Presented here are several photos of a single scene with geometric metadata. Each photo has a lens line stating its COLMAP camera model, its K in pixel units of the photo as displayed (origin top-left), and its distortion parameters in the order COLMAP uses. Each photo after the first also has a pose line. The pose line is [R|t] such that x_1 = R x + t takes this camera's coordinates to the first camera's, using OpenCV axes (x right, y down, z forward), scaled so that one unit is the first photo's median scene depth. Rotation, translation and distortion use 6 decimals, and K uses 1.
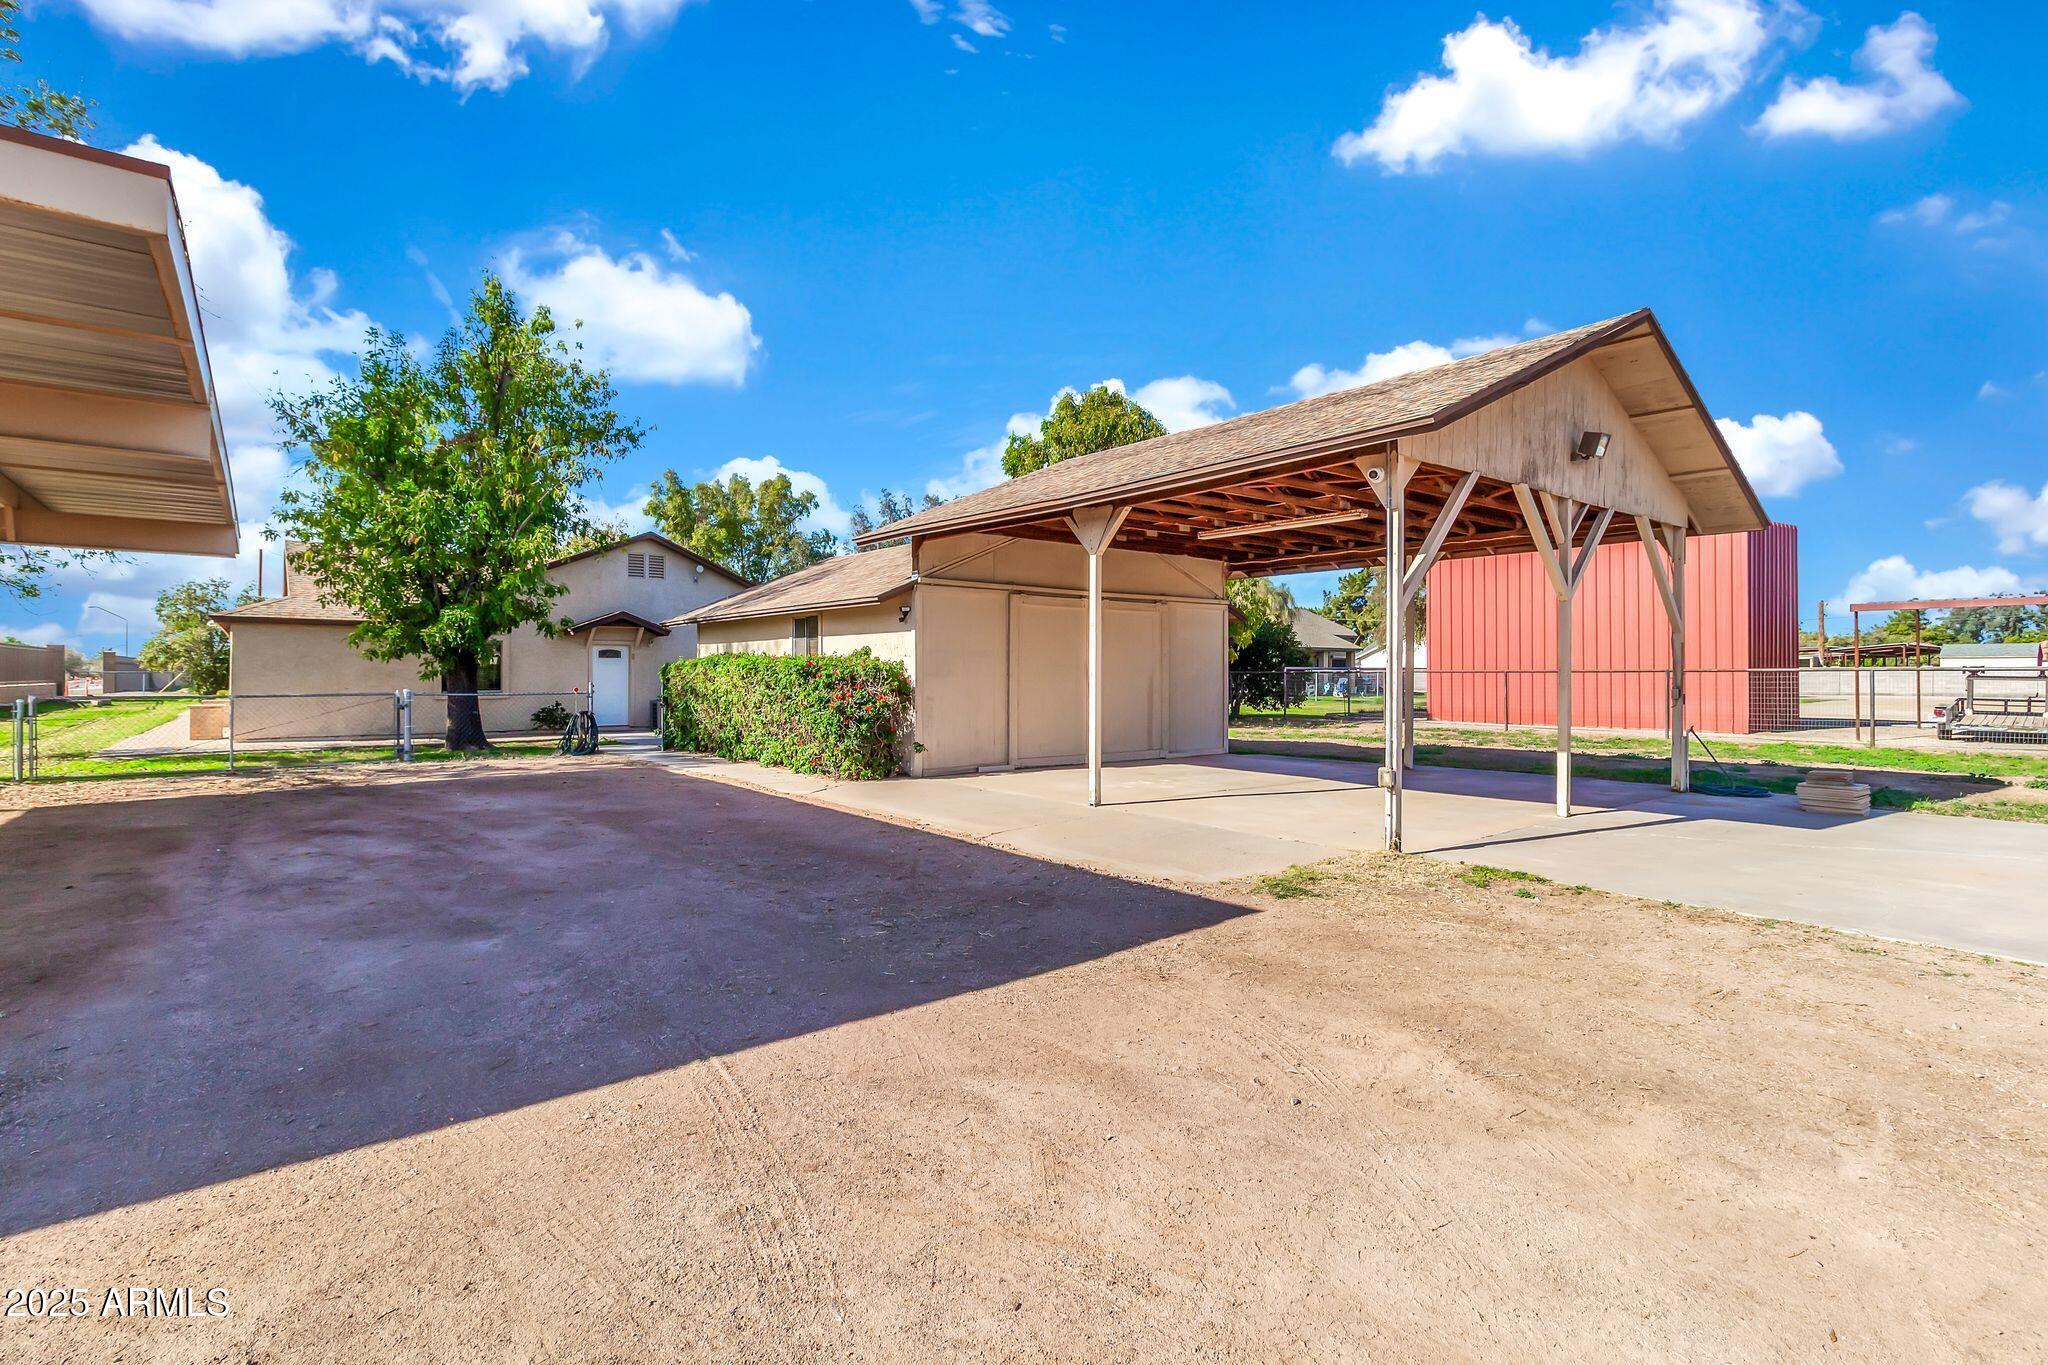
lens RADIAL K [[936.2, 0, 1024.0], [0, 936.2, 682.5], [0, 0, 1]] dist [0.000816, 0.000273]
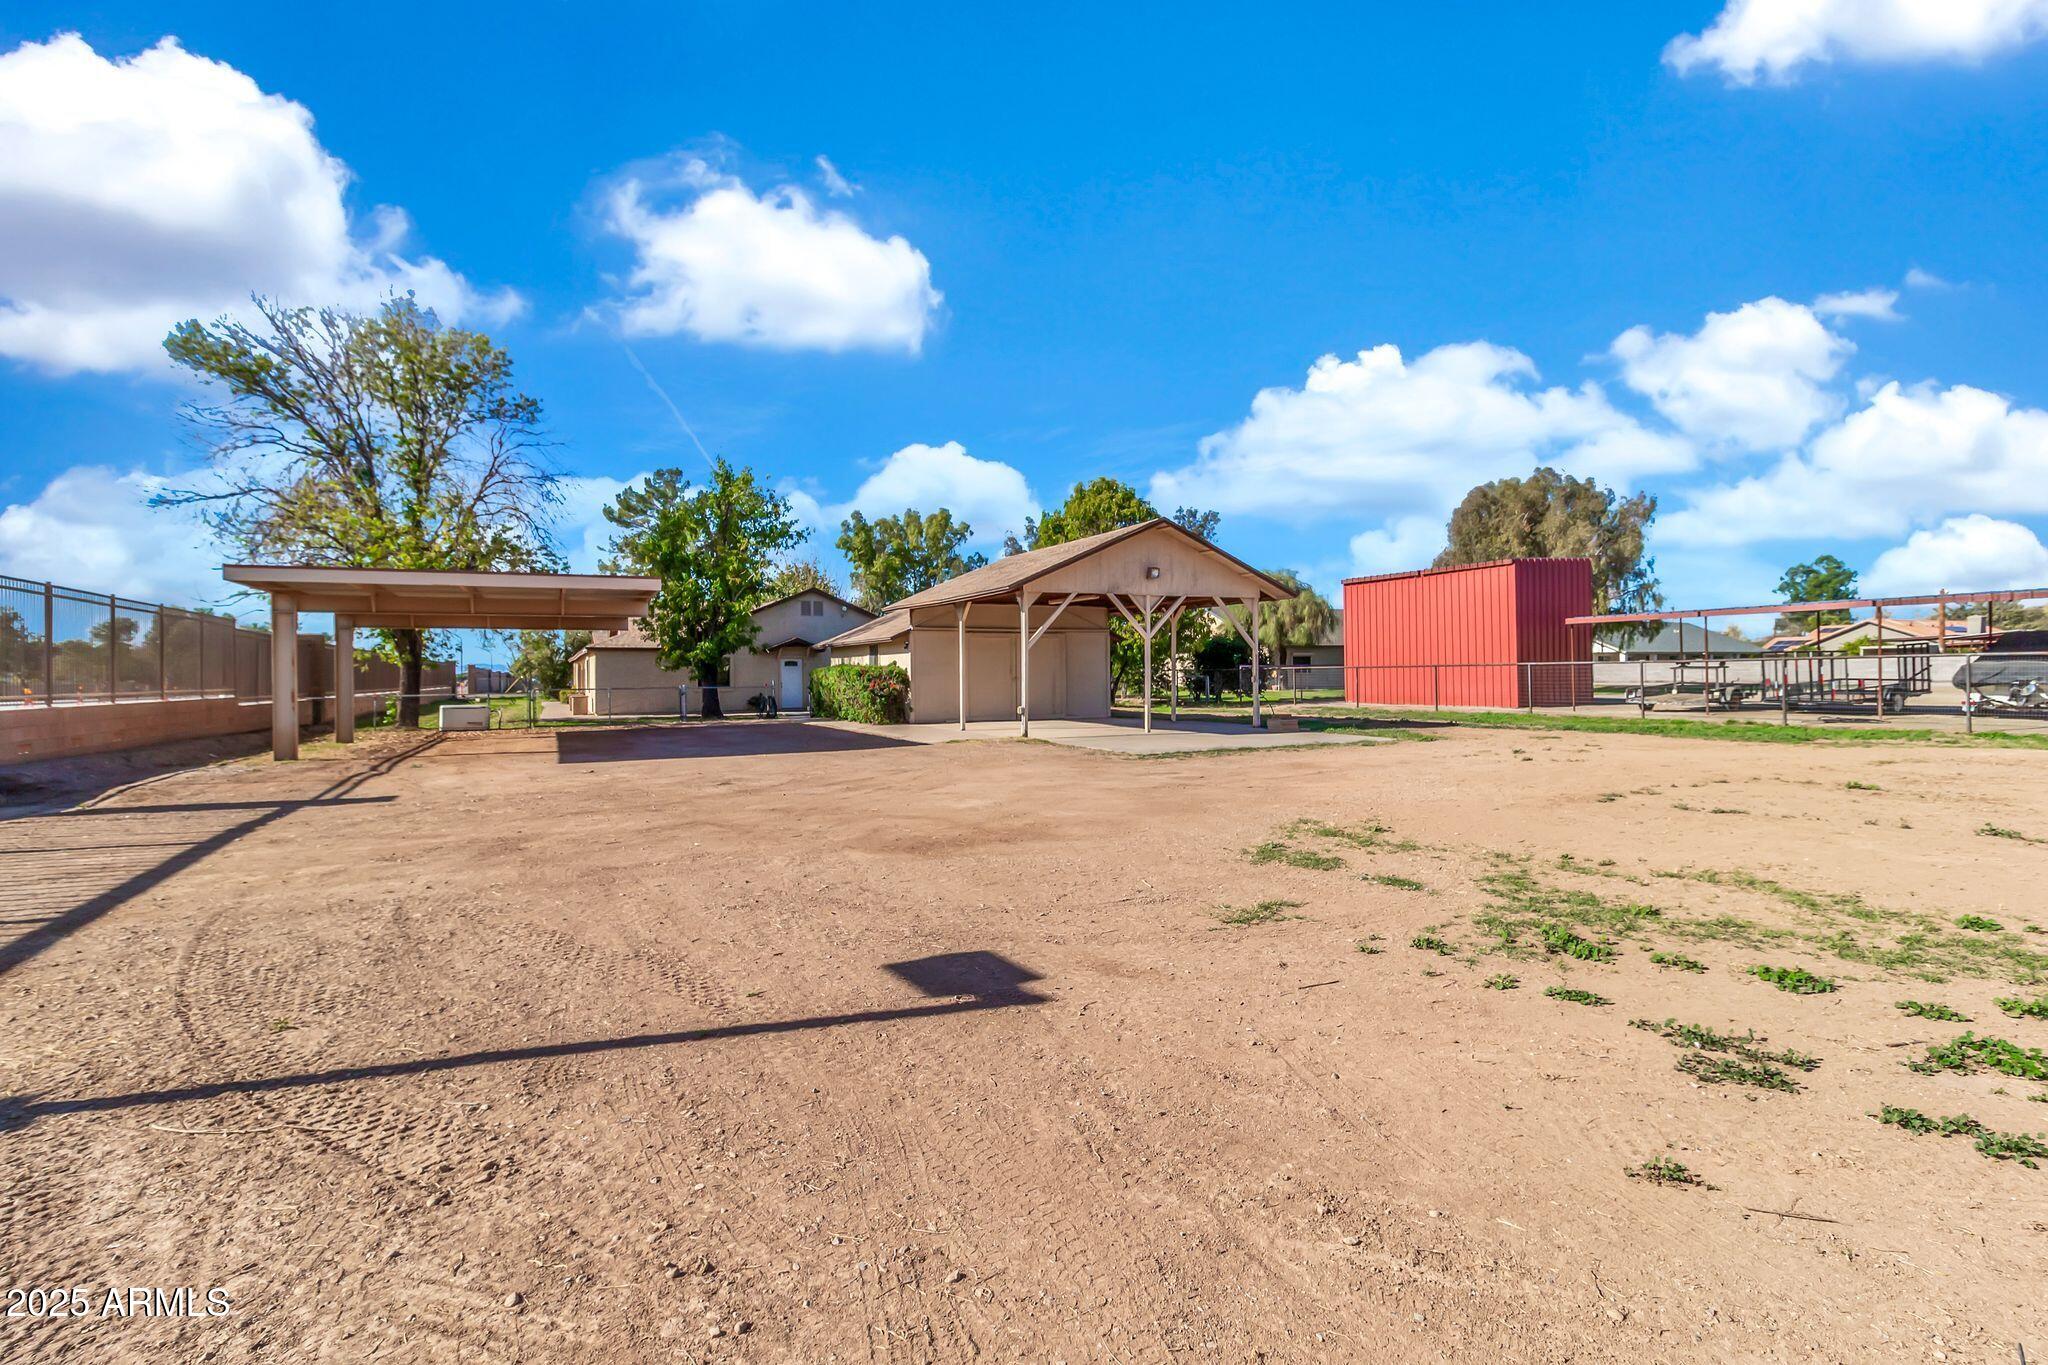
lens RADIAL K [[936.2, 0, 1024.0], [0, 936.2, 682.5], [0, 0, 1]] dist [0.000816, 0.000273]
pose [[0.978218, -0.010203, -0.207331, 0.357536], [0.010429, 0.999946, -0.000007, 0.007753], [0.207320, -0.002156, 0.978271, -0.623082]]
